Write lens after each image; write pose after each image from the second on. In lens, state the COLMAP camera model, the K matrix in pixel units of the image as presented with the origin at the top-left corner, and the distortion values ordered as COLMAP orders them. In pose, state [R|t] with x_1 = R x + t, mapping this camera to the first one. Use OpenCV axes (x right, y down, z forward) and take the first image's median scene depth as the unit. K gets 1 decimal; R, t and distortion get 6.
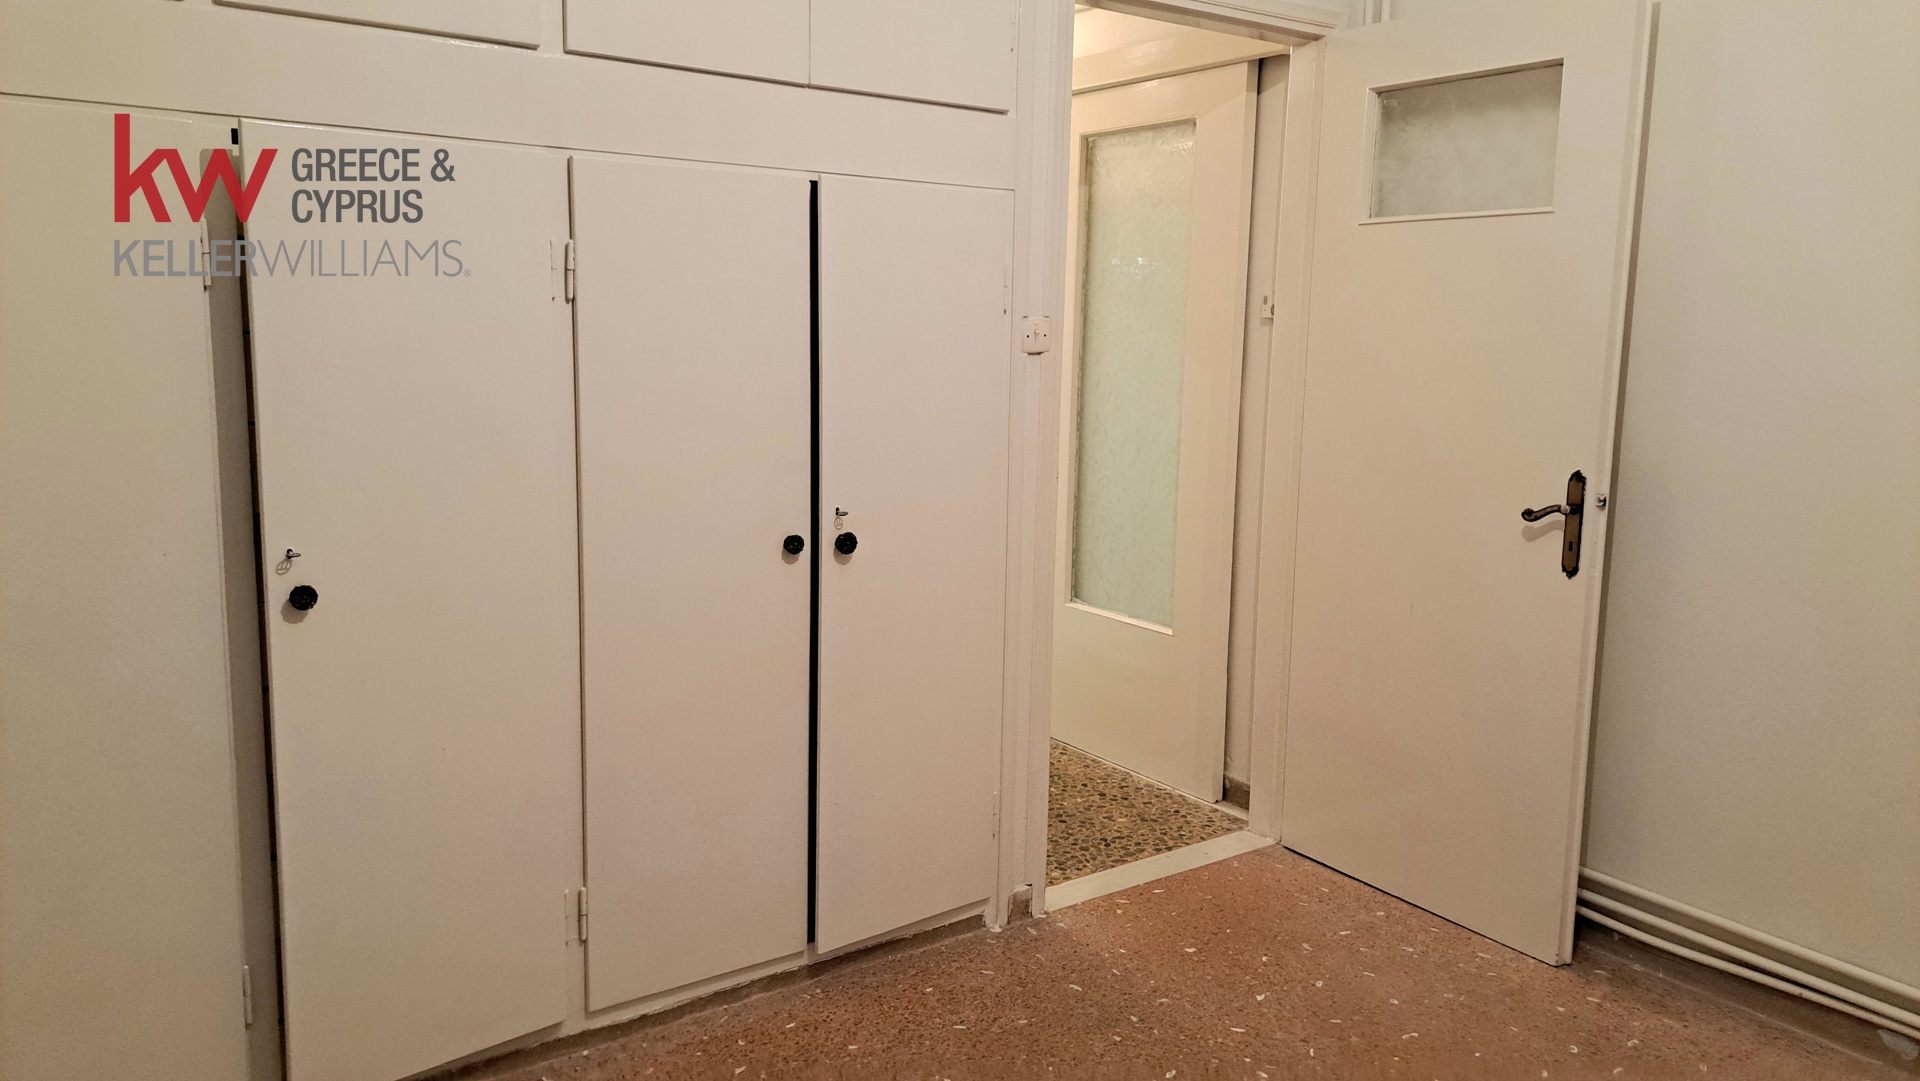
lens RADIAL K [[1374.6, 0, 983.1], [0, 1374.6, 514.3], [0, 0, 1]] dist [0.092882, -0.118276]
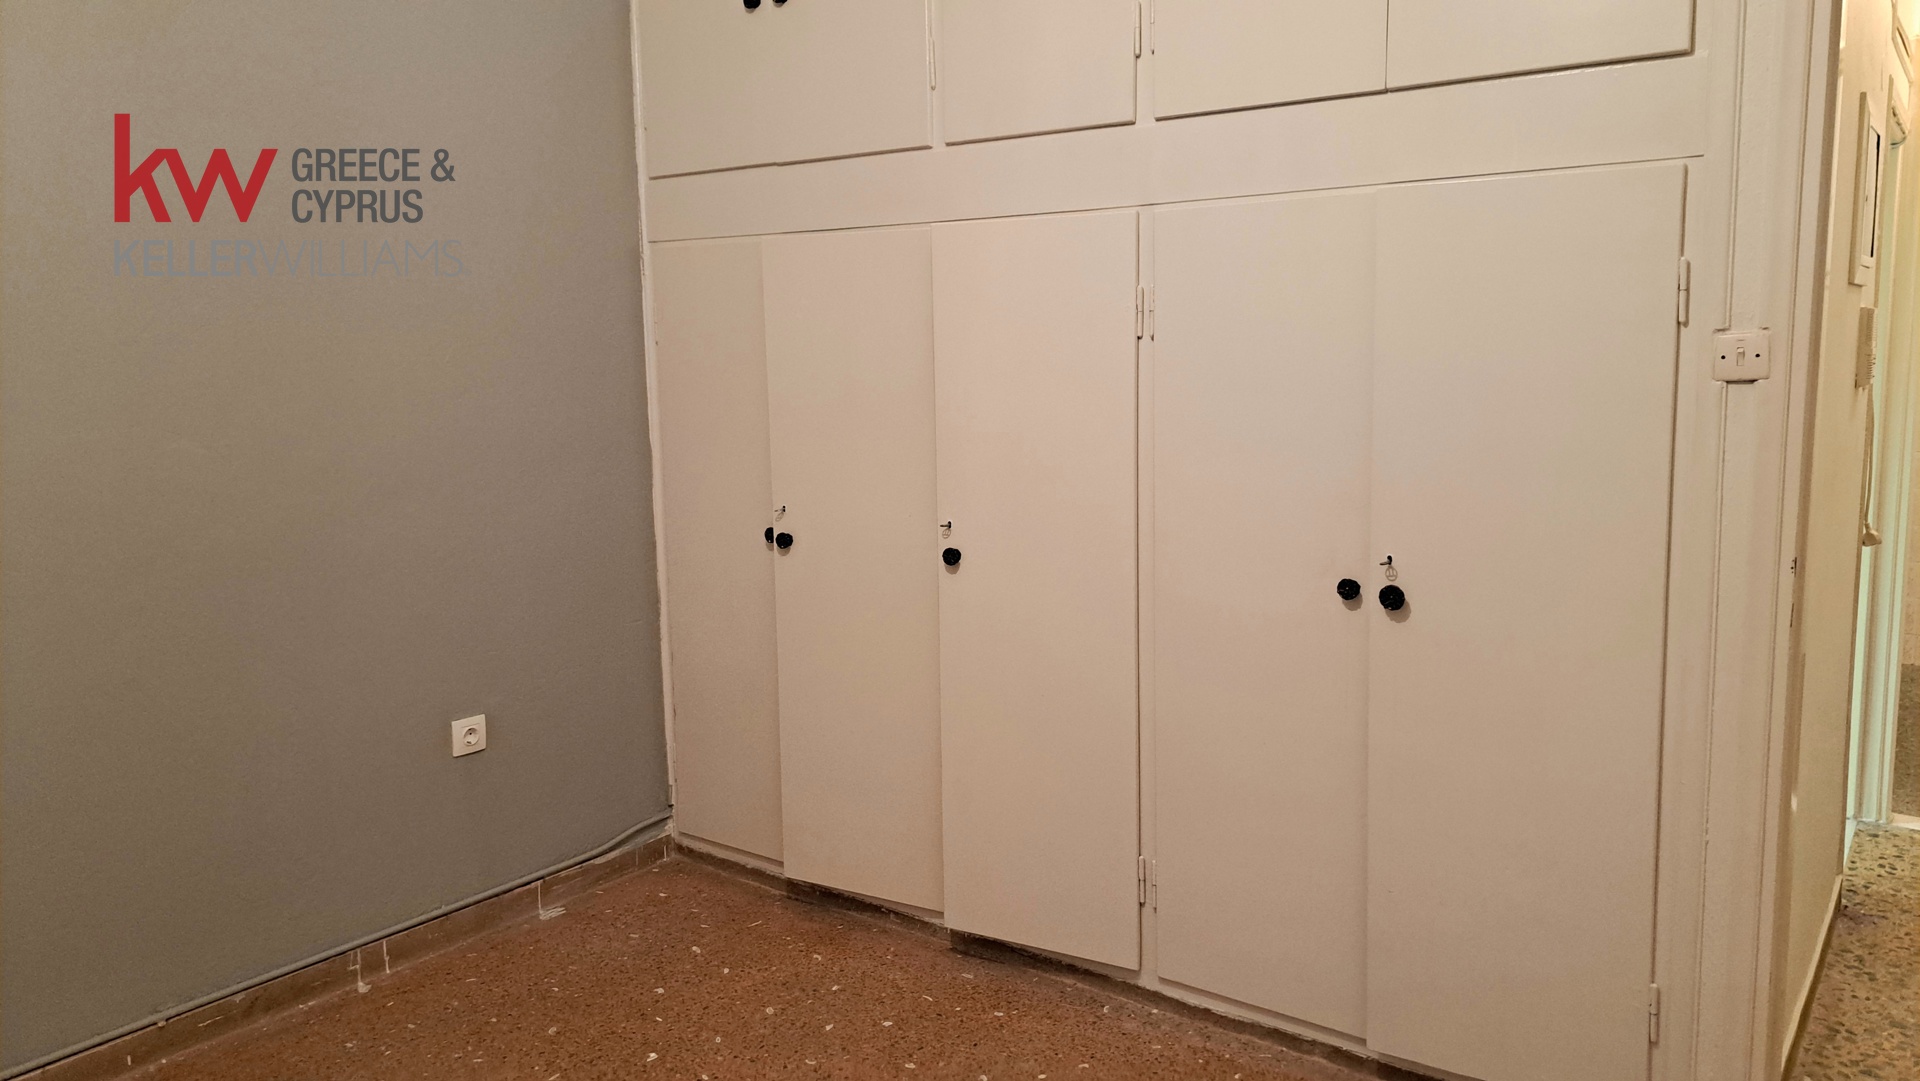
lens RADIAL K [[1374.6, 0, 983.1], [0, 1374.6, 514.3], [0, 0, 1]] dist [0.092882, -0.118276]
pose [[0.290905, 0.086584, -0.952826, 0.669987], [-0.109605, 0.992356, 0.056713, -0.054074], [0.950453, 0.087936, 0.298171, 0.481417]]
